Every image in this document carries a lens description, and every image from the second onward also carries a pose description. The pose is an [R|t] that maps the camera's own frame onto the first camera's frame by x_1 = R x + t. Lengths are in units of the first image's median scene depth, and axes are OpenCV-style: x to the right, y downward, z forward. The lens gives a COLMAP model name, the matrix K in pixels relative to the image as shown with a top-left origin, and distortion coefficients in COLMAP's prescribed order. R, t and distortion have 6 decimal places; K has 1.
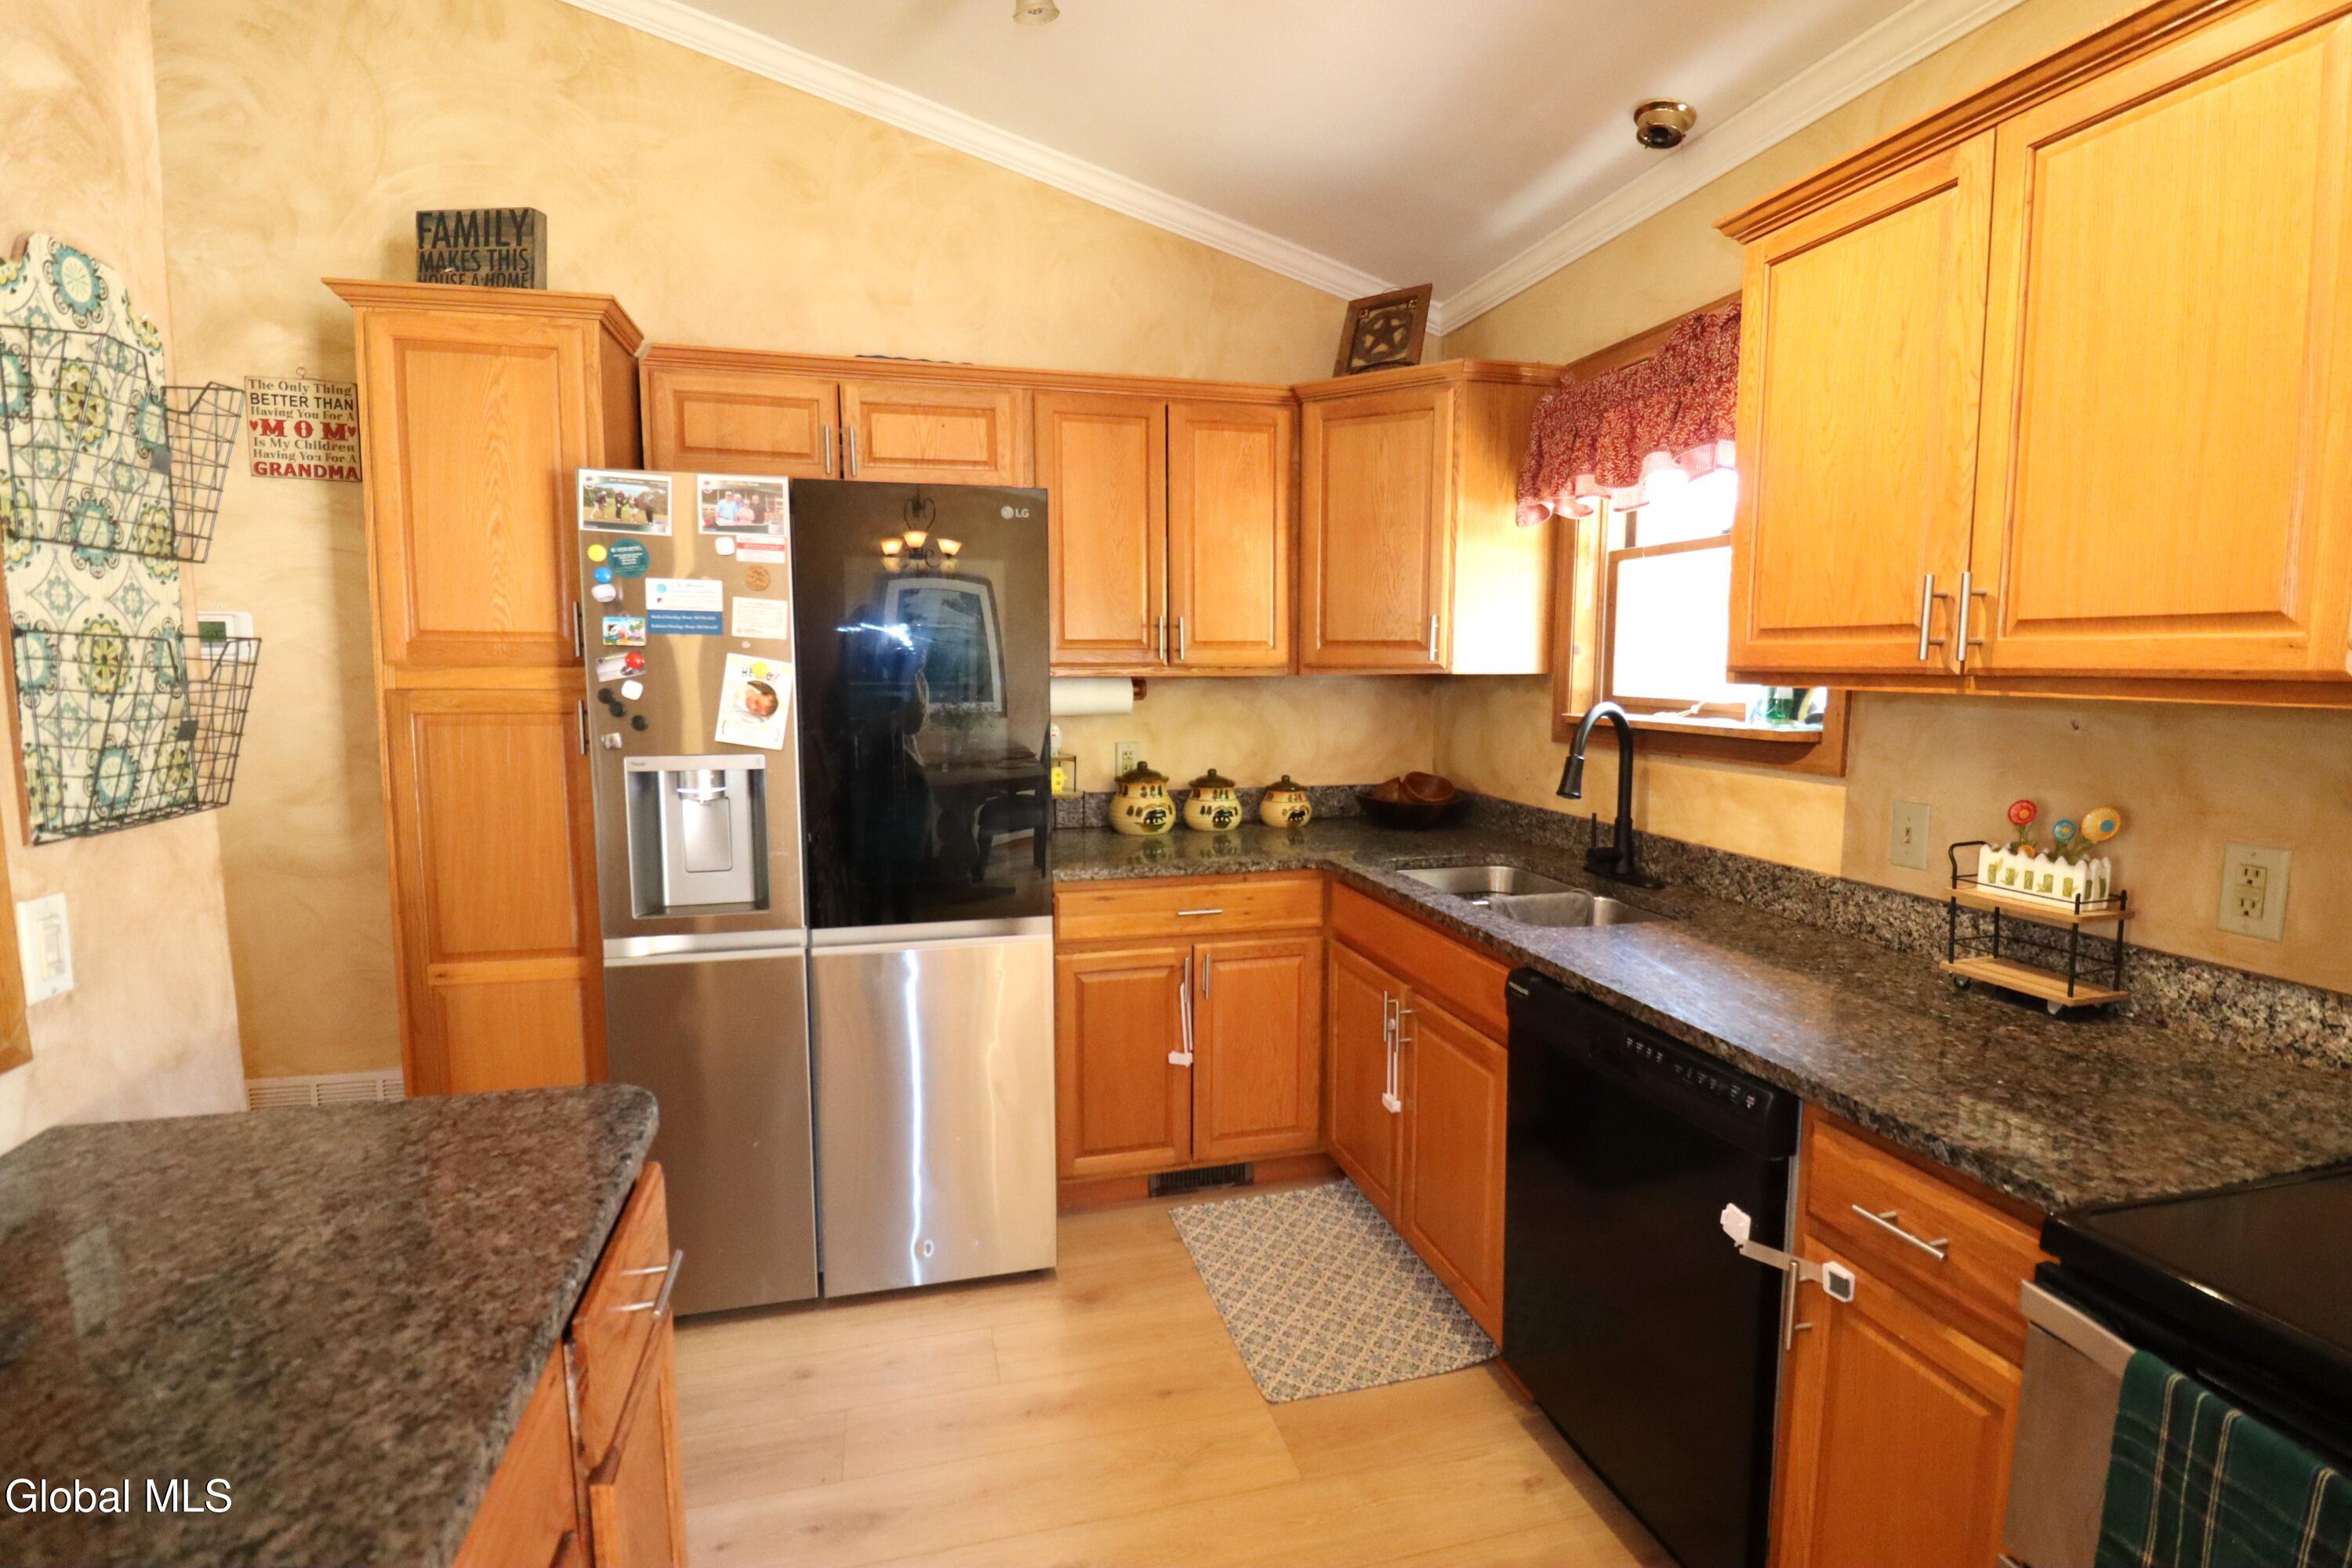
lens RADIAL K [[1090.9, 0, 1180.1], [0, 1090.9, 778.0], [0, 0, 1]] dist [-0.001775, -0.011342]
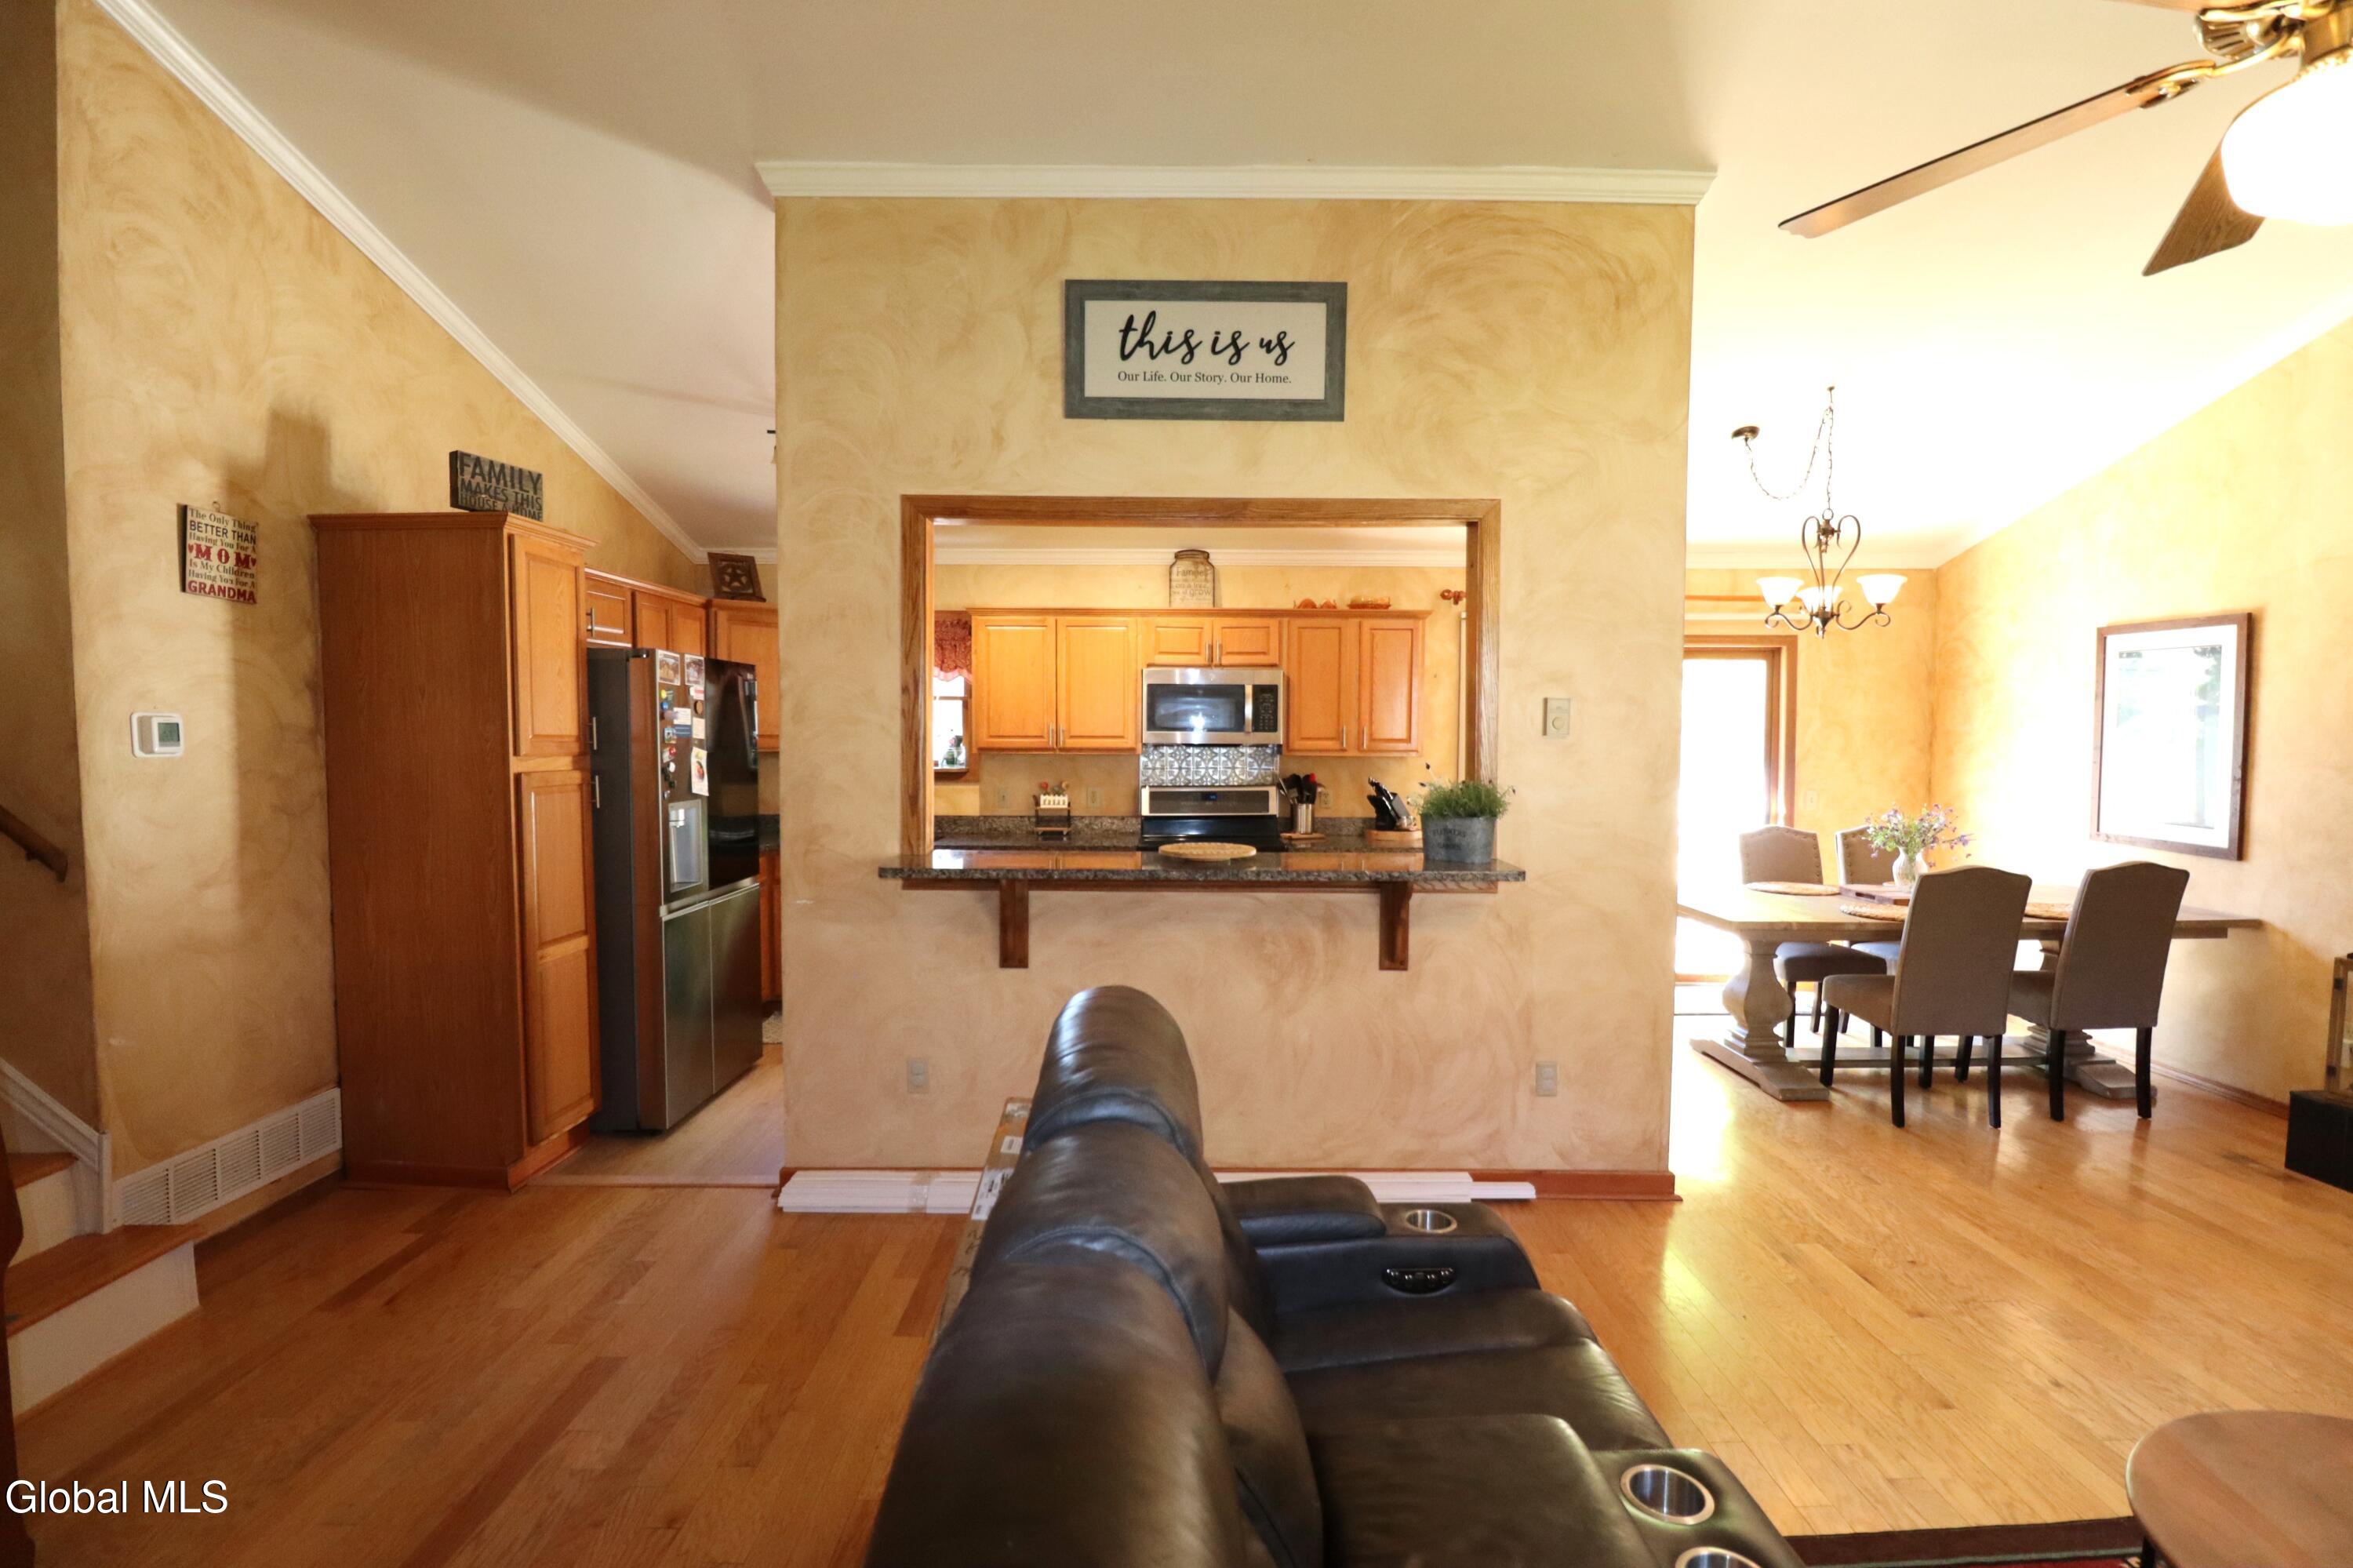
lens RADIAL K [[1091.4, 0, 1188.6], [0, 1091.4, 785.8], [0, 0, 1]] dist [-0.001775, -0.011342]
pose [[0.246891, -0.048286, 0.967839, -1.831885], [0.101612, 0.994542, 0.023697, -0.003589], [-0.963701, 0.092493, 0.250450, -0.274296]]
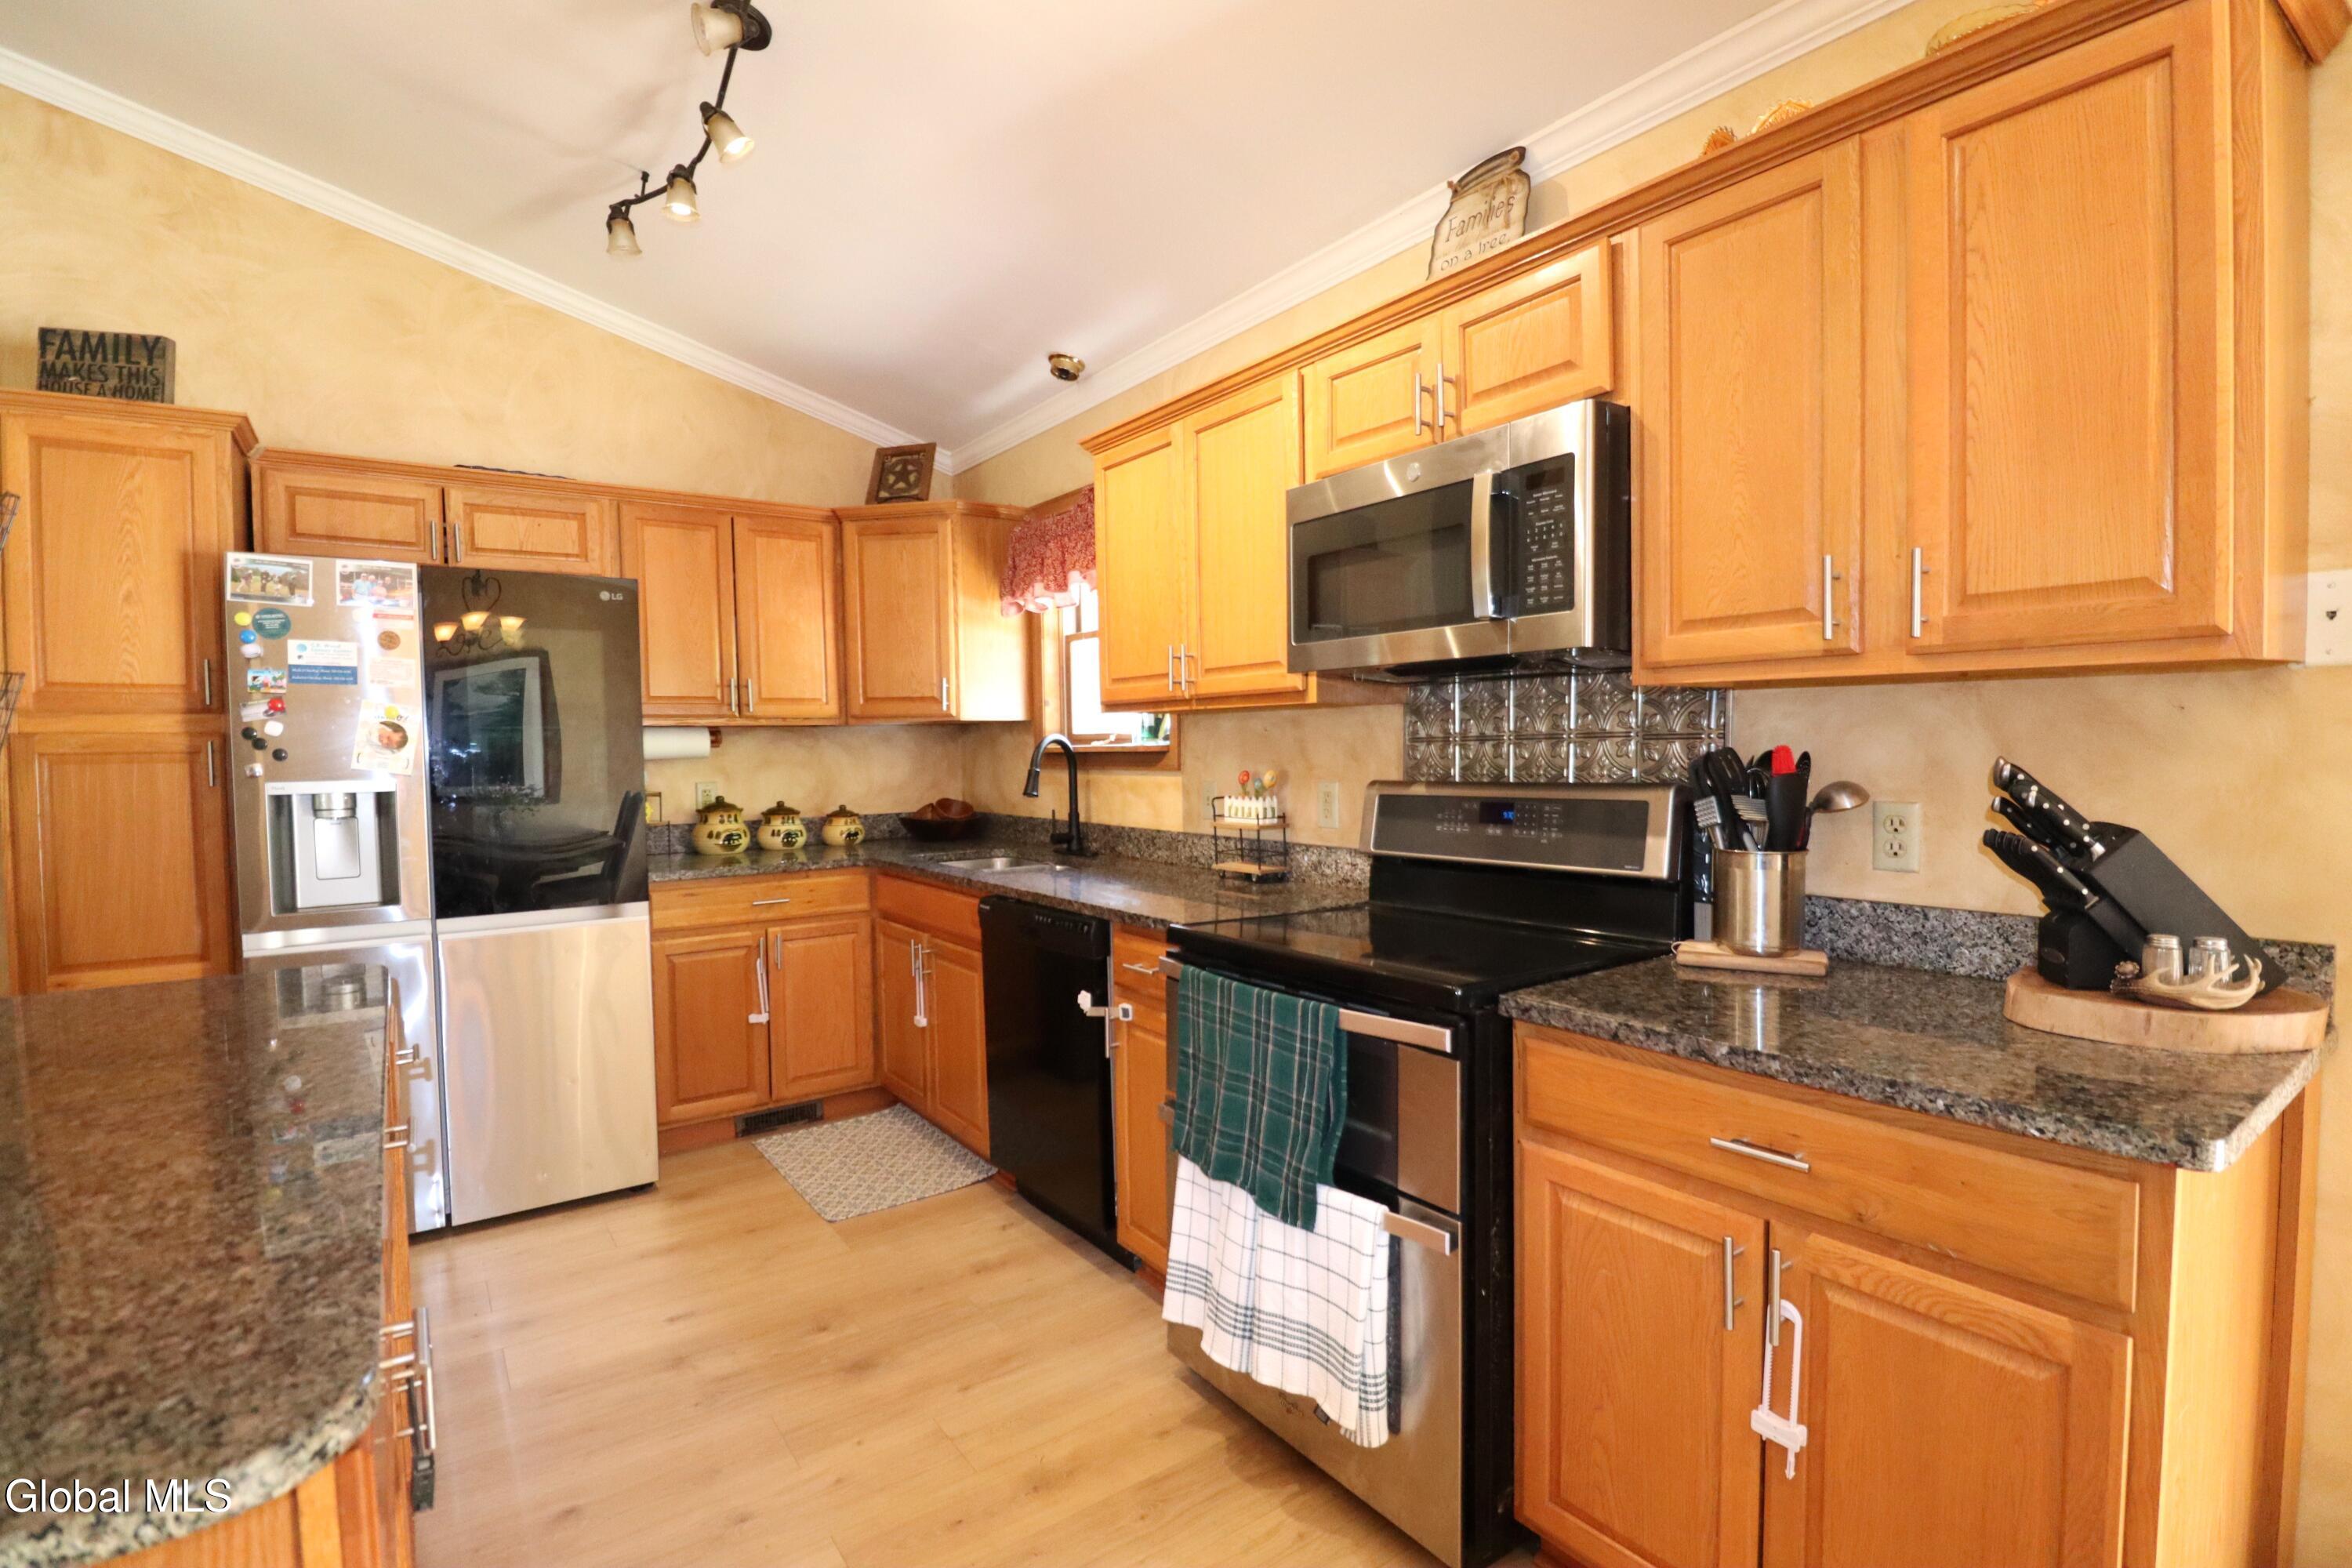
lens RADIAL K [[1090.9, 0, 1185.6], [0, 1090.9, 784.5], [0, 0, 1]] dist [-0.001775, -0.011342]
pose [[0.932004, -0.029745, 0.361226, 0.015257], [0.055928, 0.996493, -0.062243, 0.103689], [-0.358108, 0.078213, 0.930398, -0.453122]]
